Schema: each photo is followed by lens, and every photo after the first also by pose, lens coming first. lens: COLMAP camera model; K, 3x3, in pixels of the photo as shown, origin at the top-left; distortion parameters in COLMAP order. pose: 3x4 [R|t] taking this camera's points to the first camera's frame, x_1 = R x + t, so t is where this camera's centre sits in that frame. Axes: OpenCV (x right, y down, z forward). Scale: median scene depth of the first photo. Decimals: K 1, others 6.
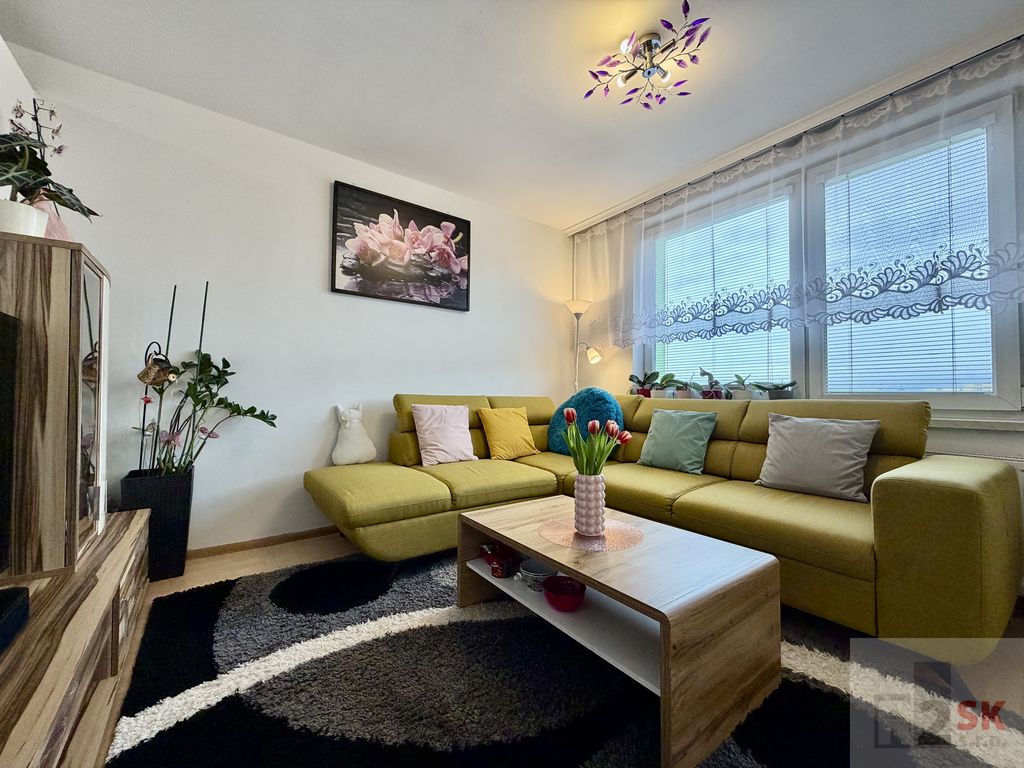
lens RADIAL K [[407.6, 0, 507.8], [0, 407.6, 381.1], [0, 0, 1]] dist [0.001454, 0.000441]
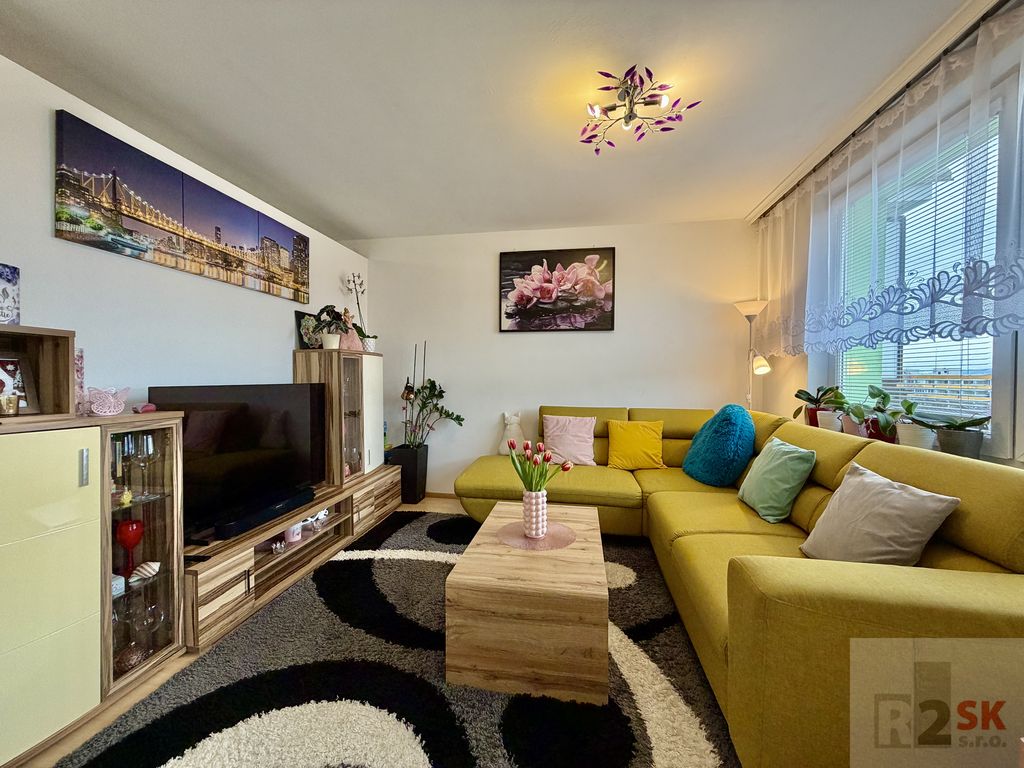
lens RADIAL K [[407.6, 0, 507.5], [0, 407.6, 380.9], [0, 0, 1]] dist [0.001454, 0.000441]
pose [[0.696853, 0.000880, -0.717214, 0.574935], [0.026159, 0.999303, 0.026643, -0.083633], [0.716737, -0.037328, 0.696344, 0.025379]]
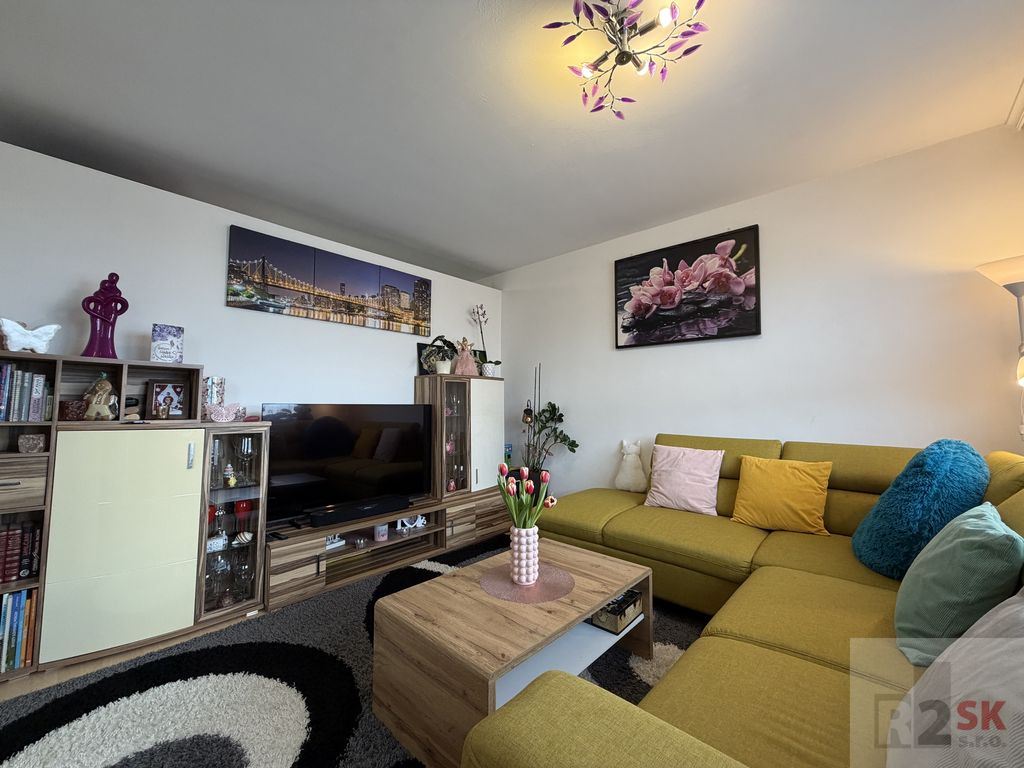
lens RADIAL K [[407.6, 0, 507.1], [0, 407.6, 381.3], [0, 0, 1]] dist [0.001454, 0.000441]
pose [[0.194258, -0.065173, -0.978783, 0.693702], [0.031118, 0.997698, -0.060256, -0.051834], [0.980457, -0.018752, 0.195839, 0.400624]]
